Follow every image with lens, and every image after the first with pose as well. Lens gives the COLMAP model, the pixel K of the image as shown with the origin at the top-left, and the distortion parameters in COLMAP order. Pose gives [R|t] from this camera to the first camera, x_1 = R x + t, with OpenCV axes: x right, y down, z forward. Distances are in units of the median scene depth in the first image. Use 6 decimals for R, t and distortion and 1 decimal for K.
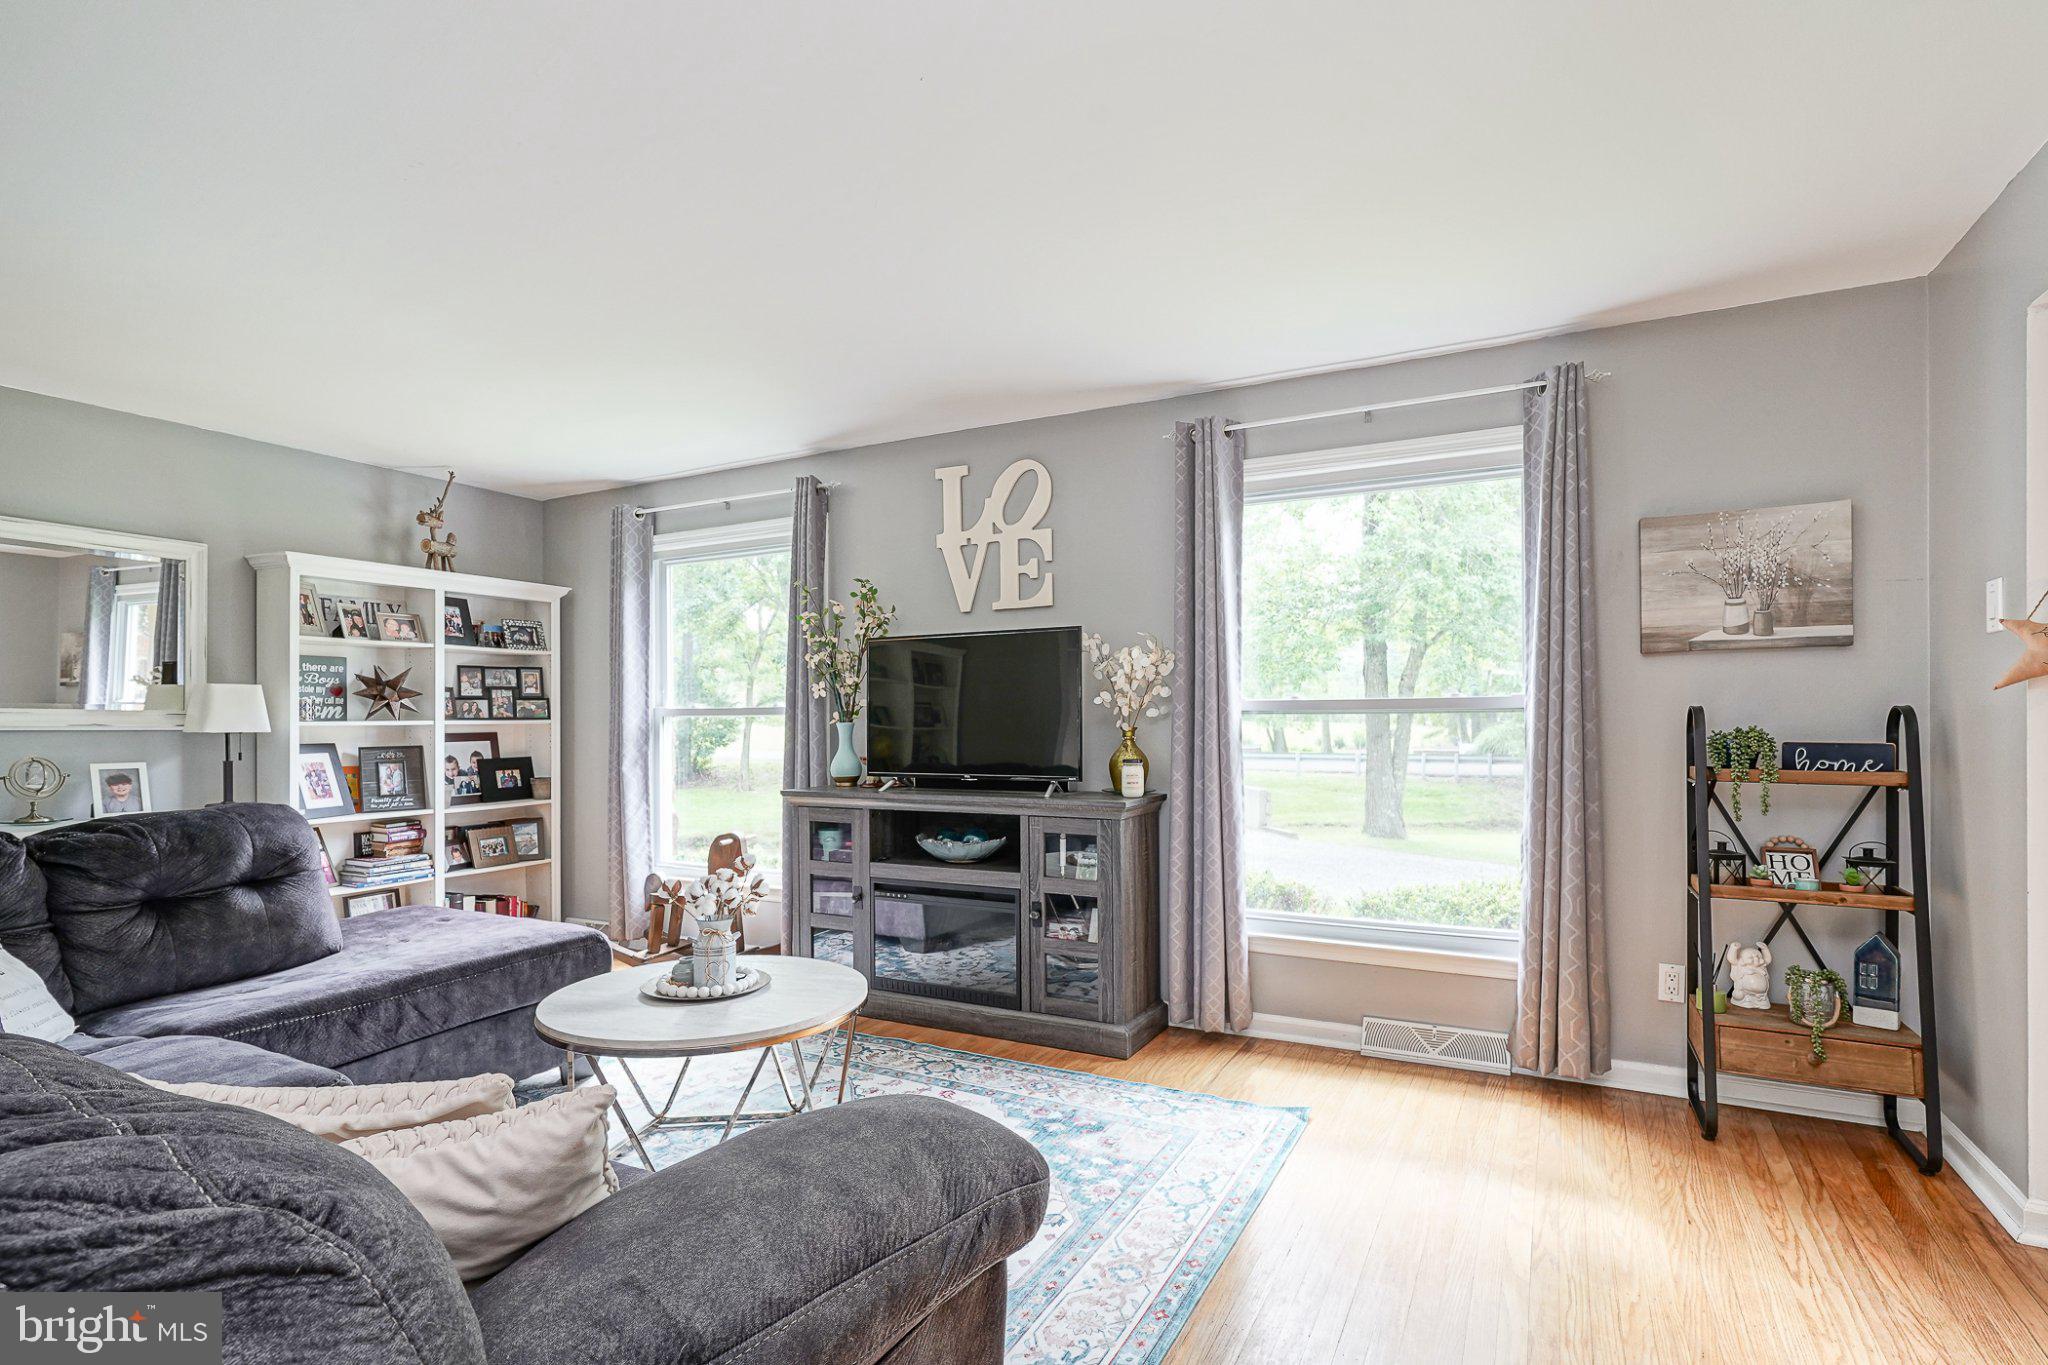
lens RADIAL K [[996.7, 0, 1020.8], [0, 996.7, 693.8], [0, 0, 1]] dist [-0.010843, 0.000777]
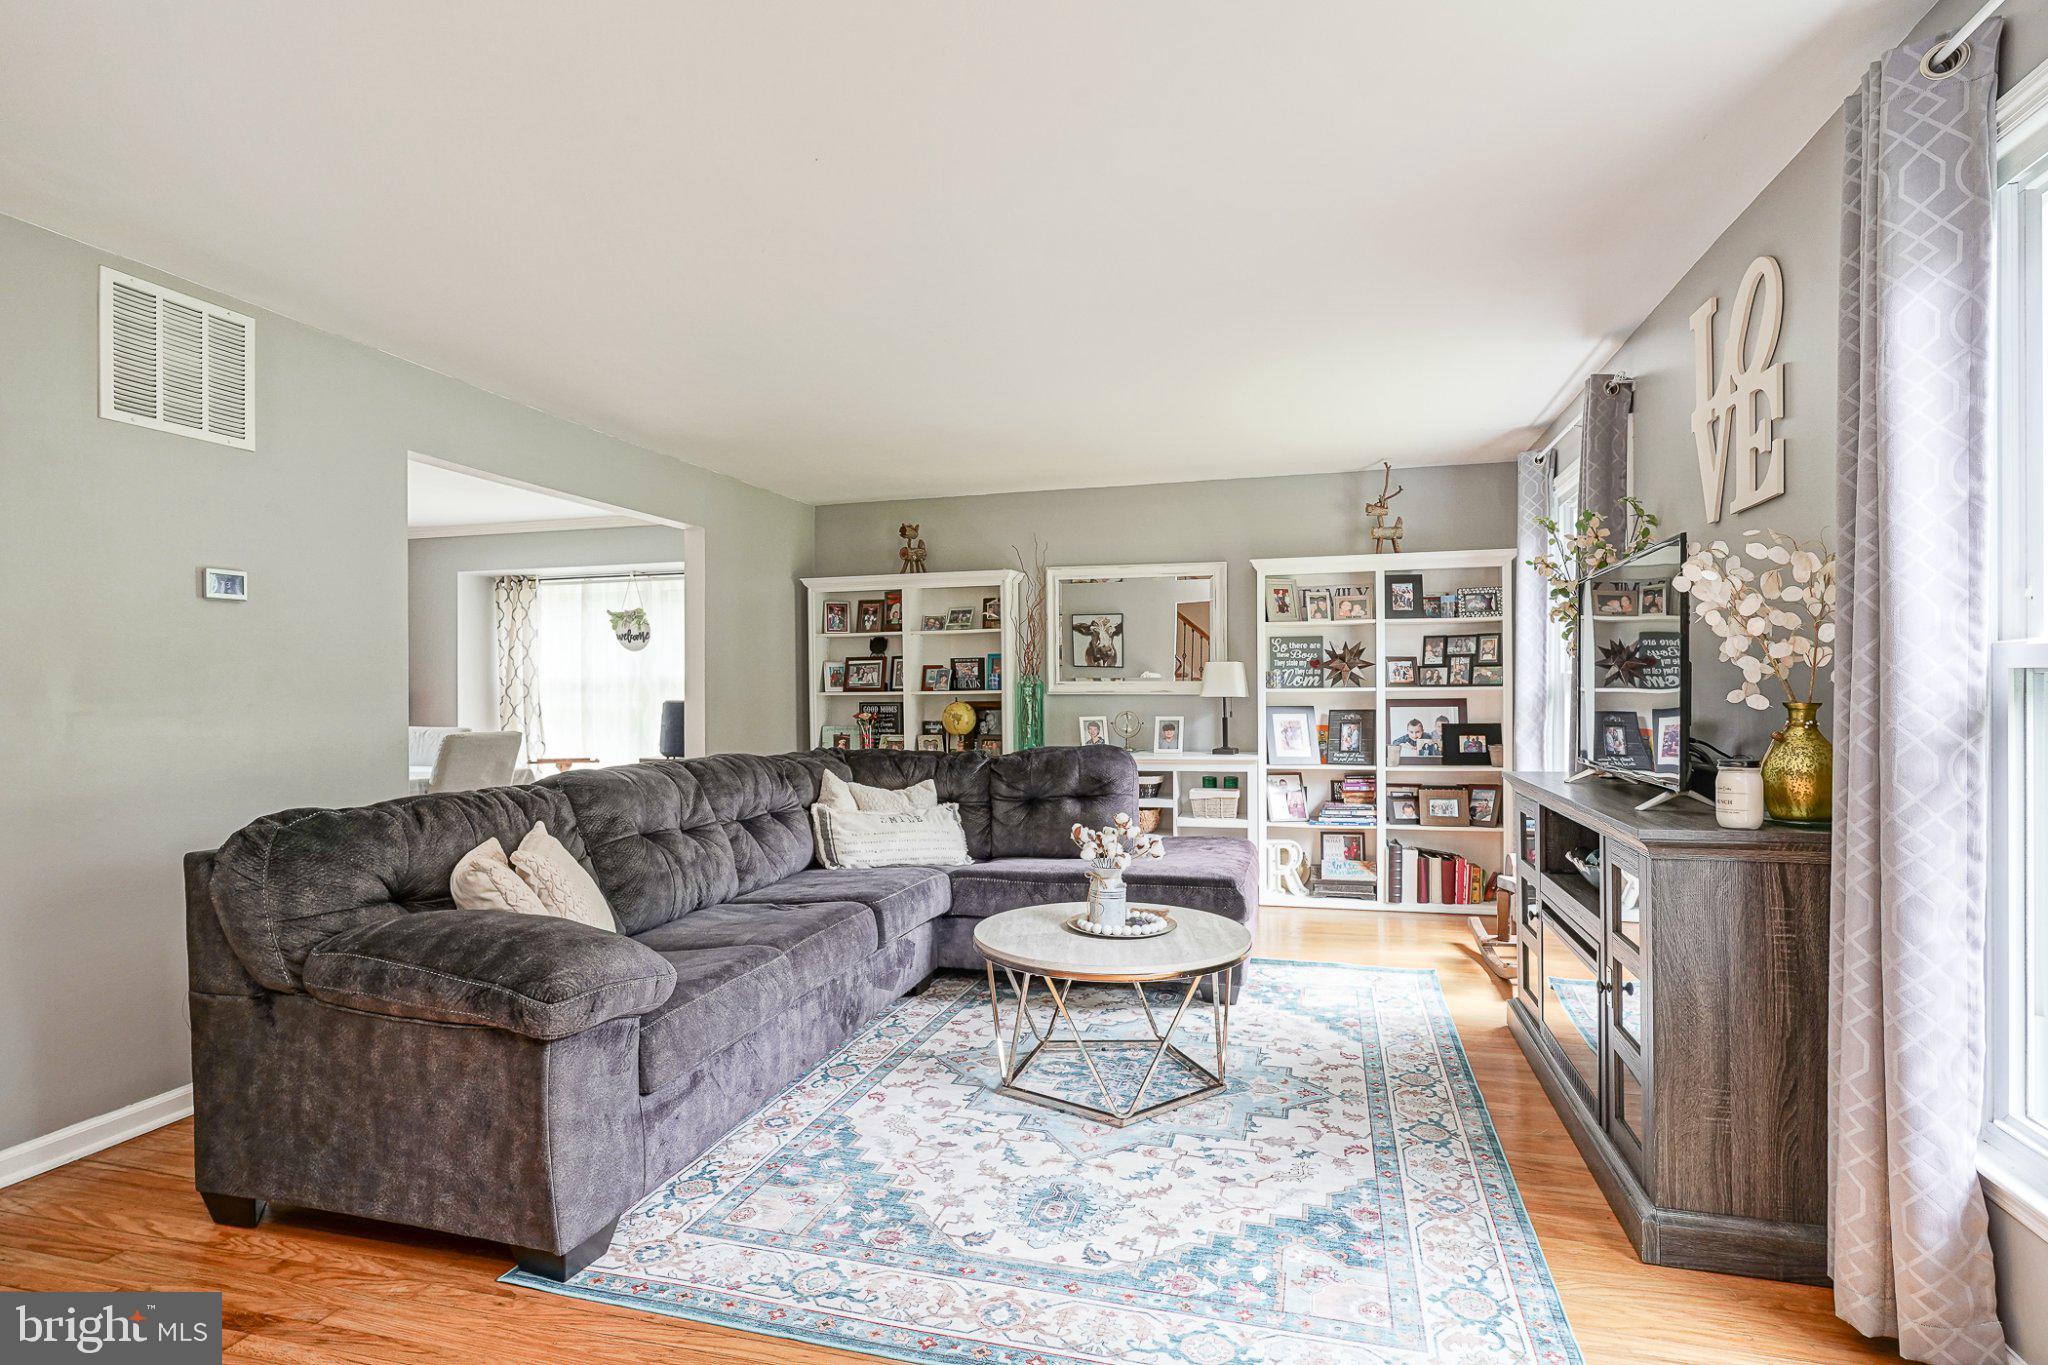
lens RADIAL K [[996.7, 0, 1022.7], [0, 996.7, 688.7], [0, 0, 1]] dist [-0.010843, 0.000777]
pose [[0.208837, 0.003042, -0.977946, 0.434800], [0.030556, 0.999487, 0.009634, 0.005025], [0.977473, -0.031894, 0.208637, 0.375605]]
